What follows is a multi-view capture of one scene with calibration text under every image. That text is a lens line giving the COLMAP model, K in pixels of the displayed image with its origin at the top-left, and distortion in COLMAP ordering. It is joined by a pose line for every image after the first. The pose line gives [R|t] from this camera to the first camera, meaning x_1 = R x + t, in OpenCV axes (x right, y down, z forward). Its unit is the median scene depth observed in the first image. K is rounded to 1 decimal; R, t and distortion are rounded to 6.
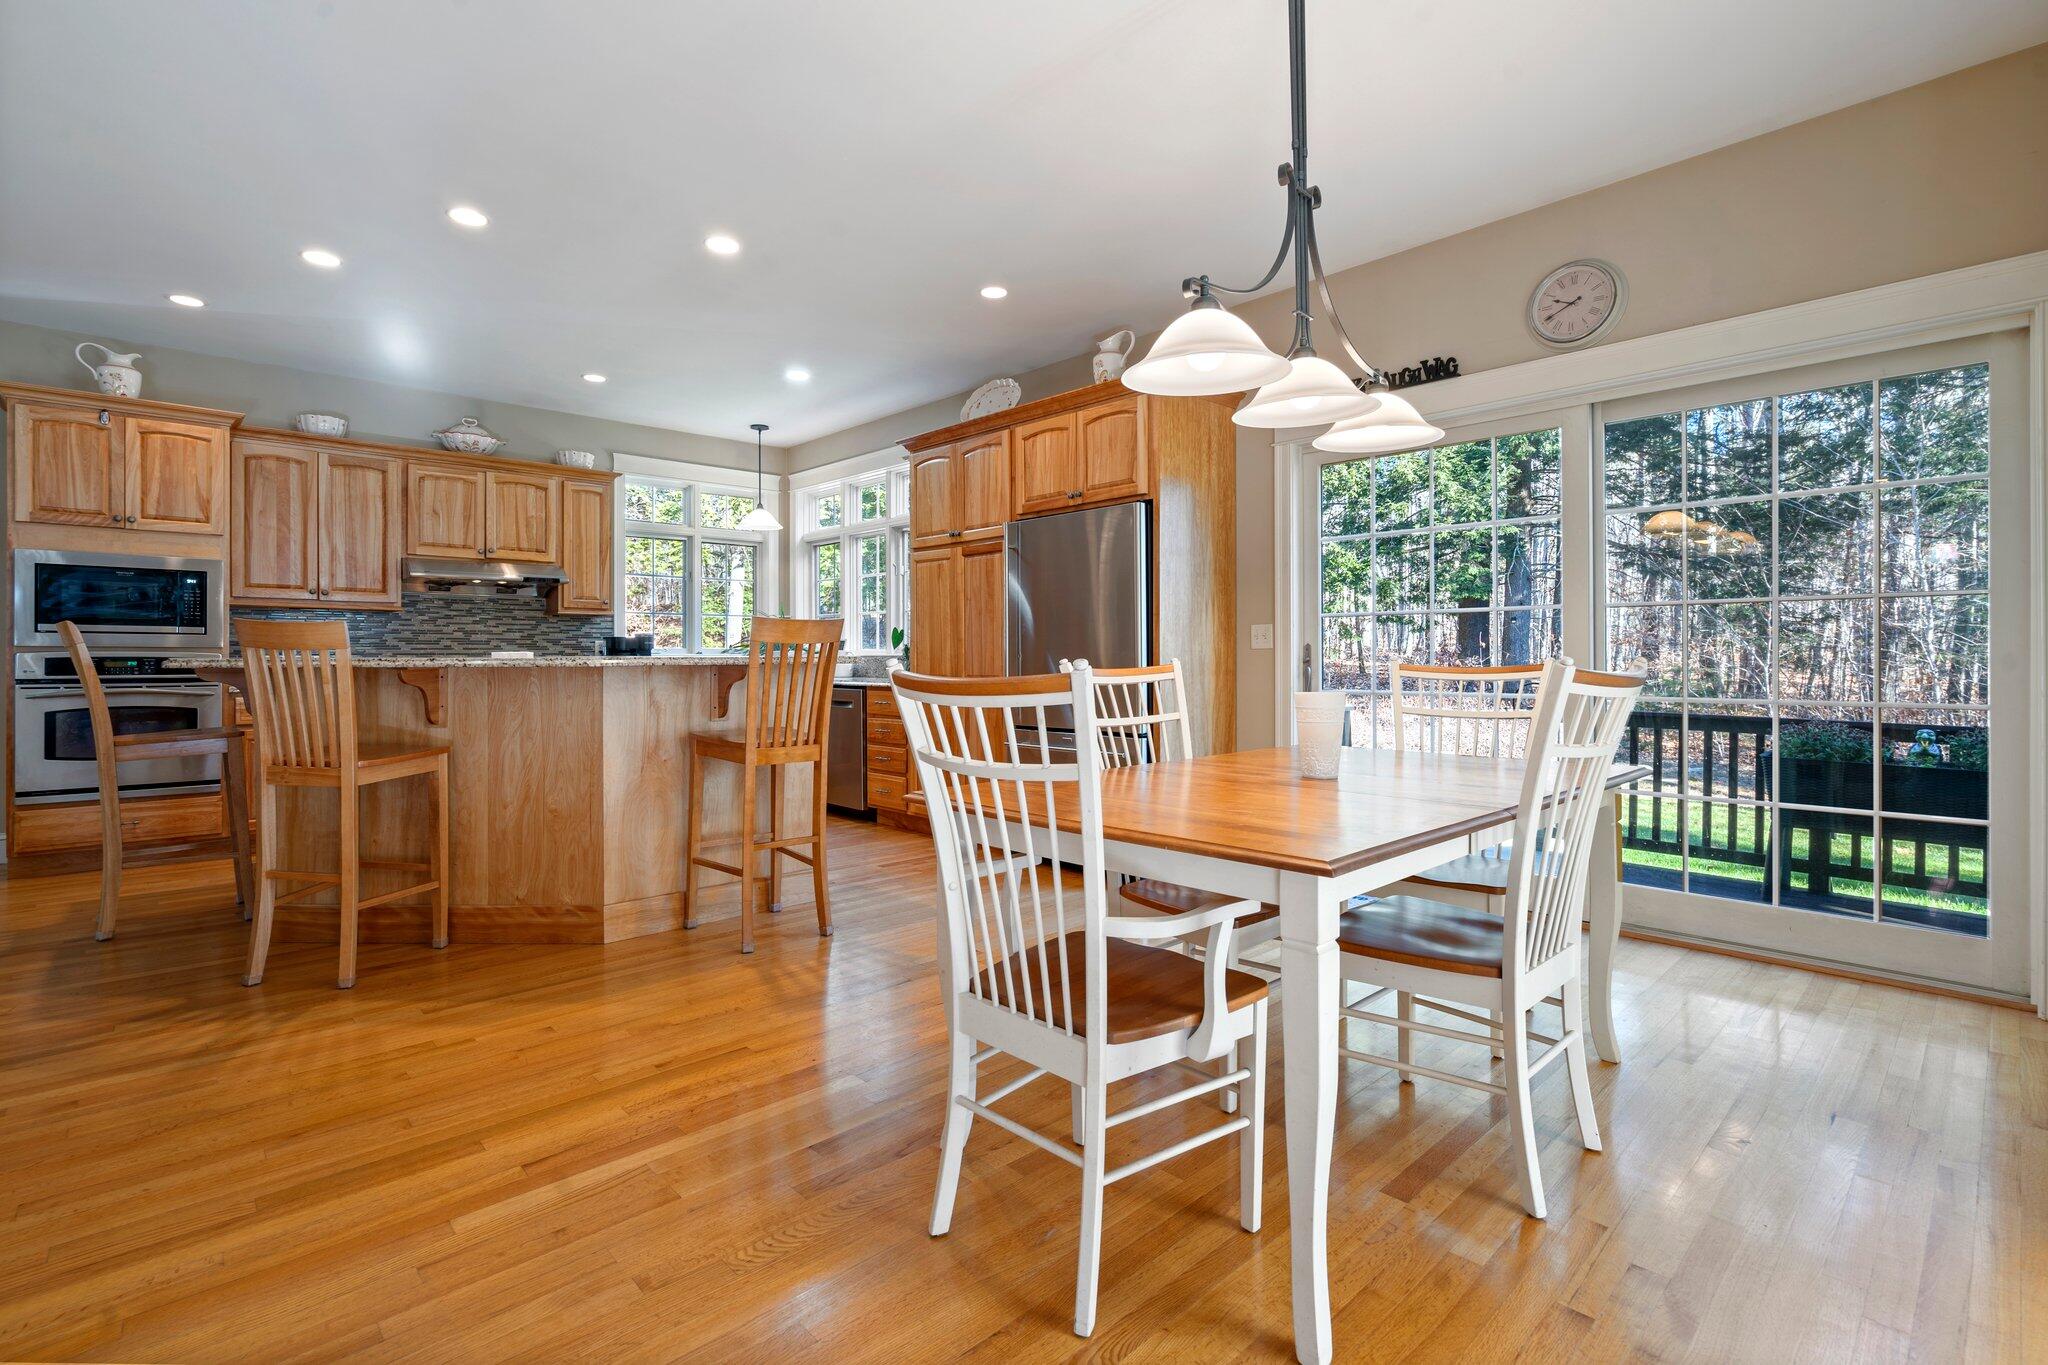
lens RADIAL K [[942.7, 0, 1007.8], [0, 942.7, 654.5], [0, 0, 1]] dist [-0.001597, -0.000139]
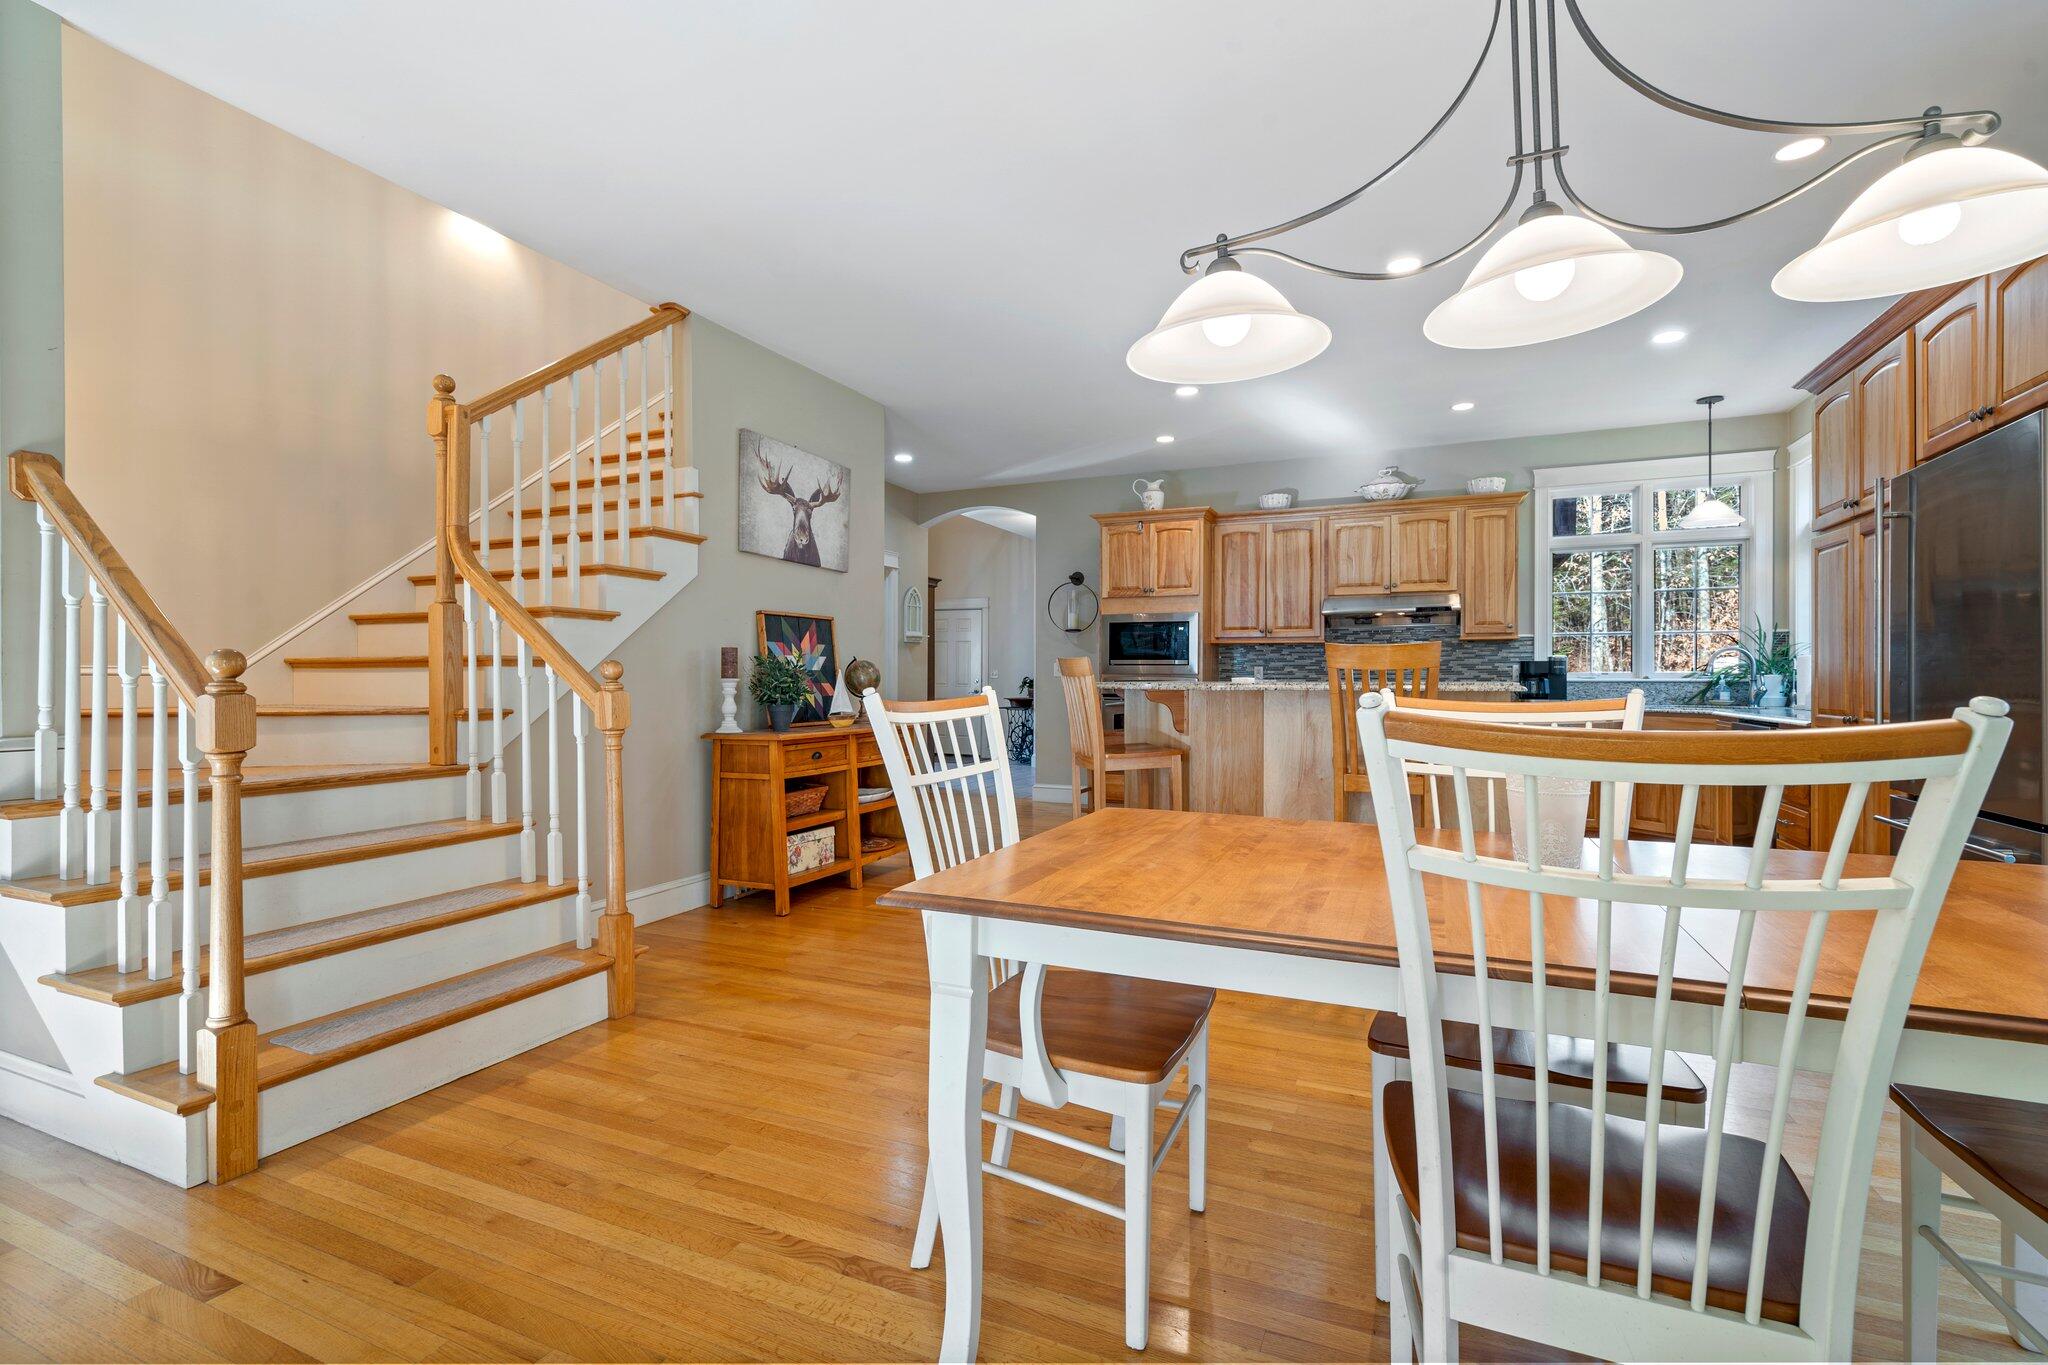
lens RADIAL K [[928.6, 0, 1010.9], [0, 928.6, 679.0], [0, 0, 1]] dist [-0.001336, 0.000630]
pose [[0.388581, 0.002074, -0.921412, 0.342368], [-0.000855, 0.999998, 0.001891, -0.002175], [0.921414, 0.000054, 0.388582, 0.191099]]
